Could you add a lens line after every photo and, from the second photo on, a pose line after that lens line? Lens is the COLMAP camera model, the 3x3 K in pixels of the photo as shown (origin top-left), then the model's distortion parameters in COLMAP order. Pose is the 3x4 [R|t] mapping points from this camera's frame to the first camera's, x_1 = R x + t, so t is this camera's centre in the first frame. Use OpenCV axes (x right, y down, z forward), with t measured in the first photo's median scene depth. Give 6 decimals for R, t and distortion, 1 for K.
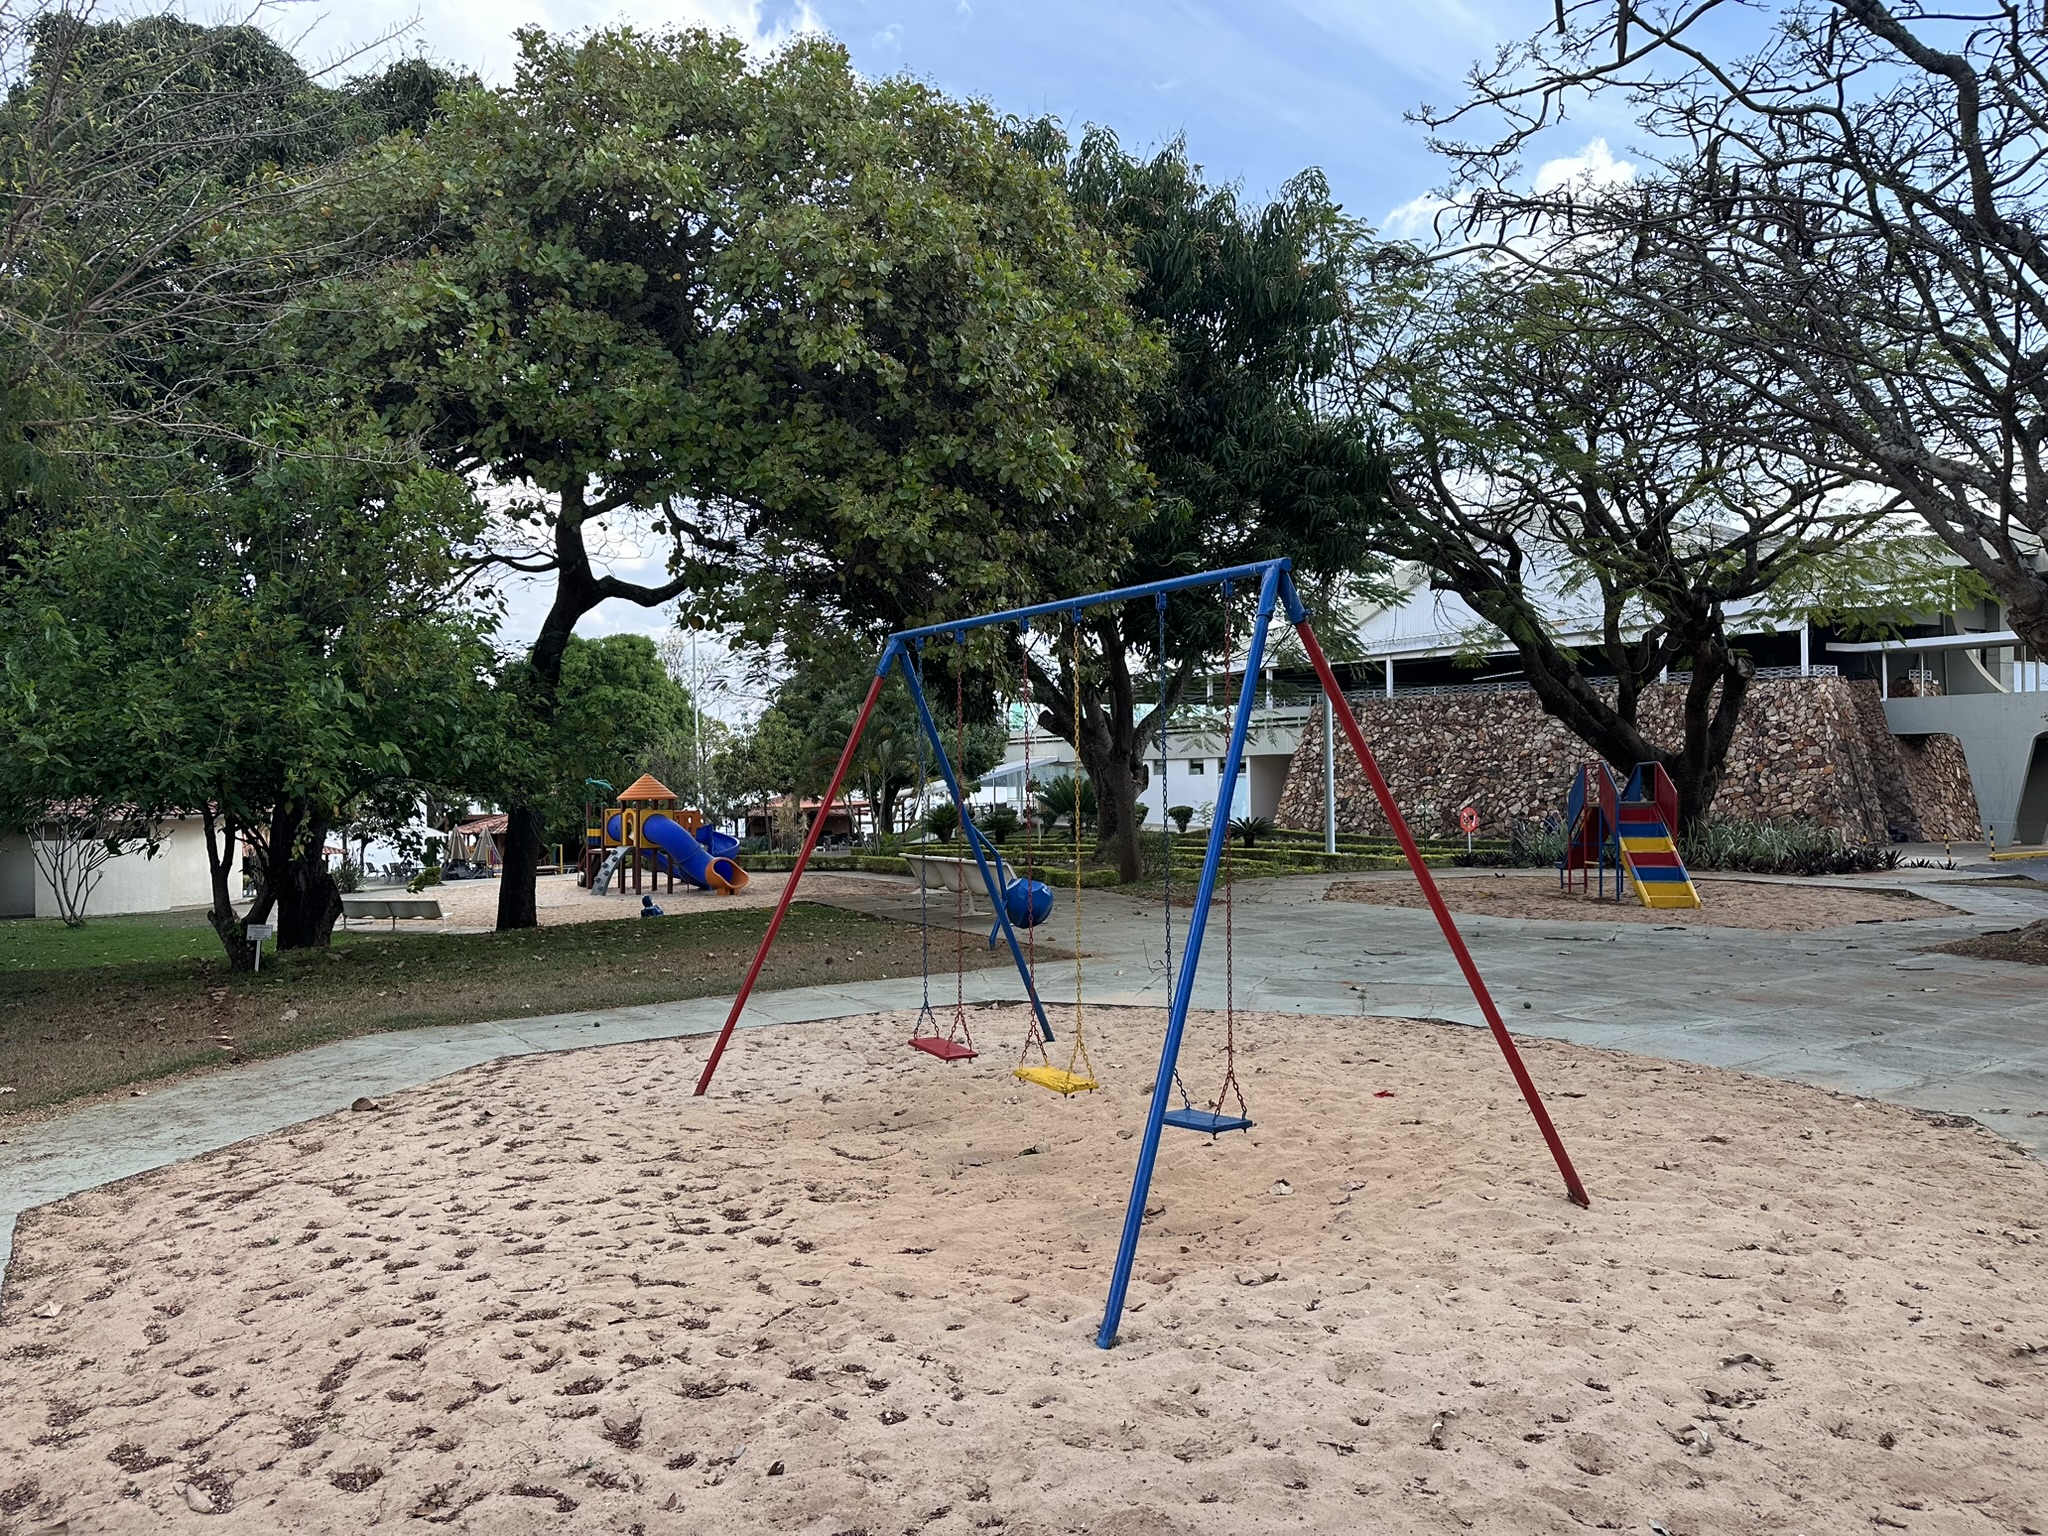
lens RADIAL K [[1428.0, 0, 1021.3], [0, 1428.0, 758.7], [0, 0, 1]] dist [0.040876, -0.034055]
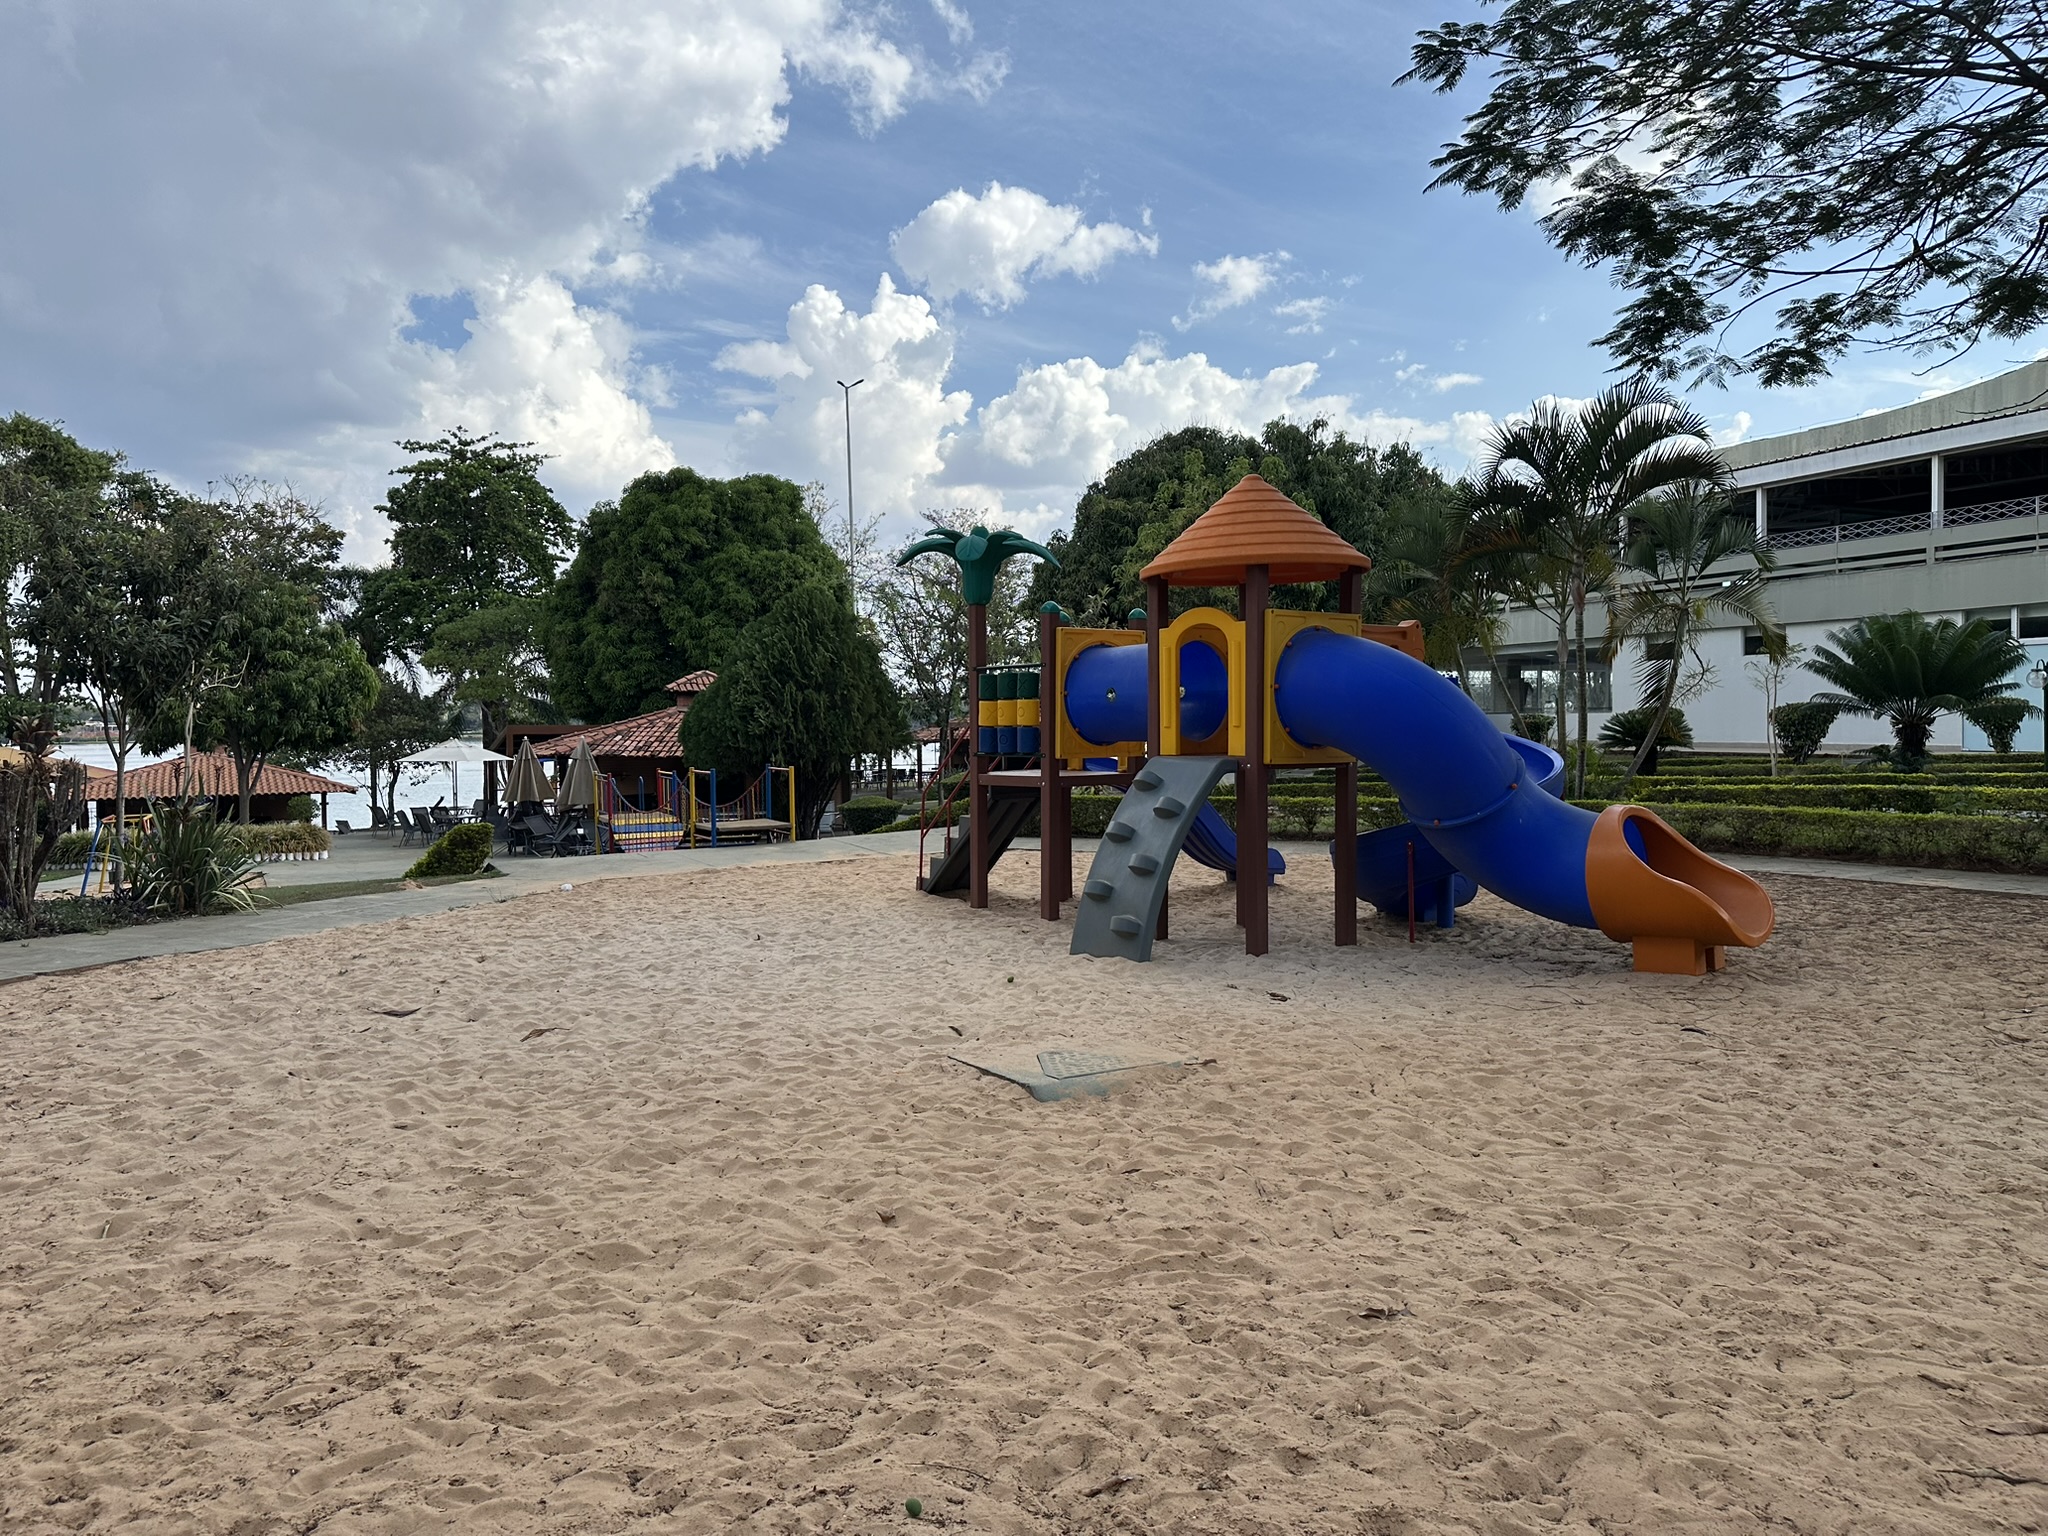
lens RADIAL K [[1428.0, 0, 1021.3], [0, 1428.0, 758.7], [0, 0, 1]] dist [0.040876, -0.034055]
pose [[0.999179, -0.006297, -0.040018, -0.111830], [0.007891, 0.999177, 0.039790, 0.019593], [0.039735, -0.040073, 0.998406, 0.282927]]
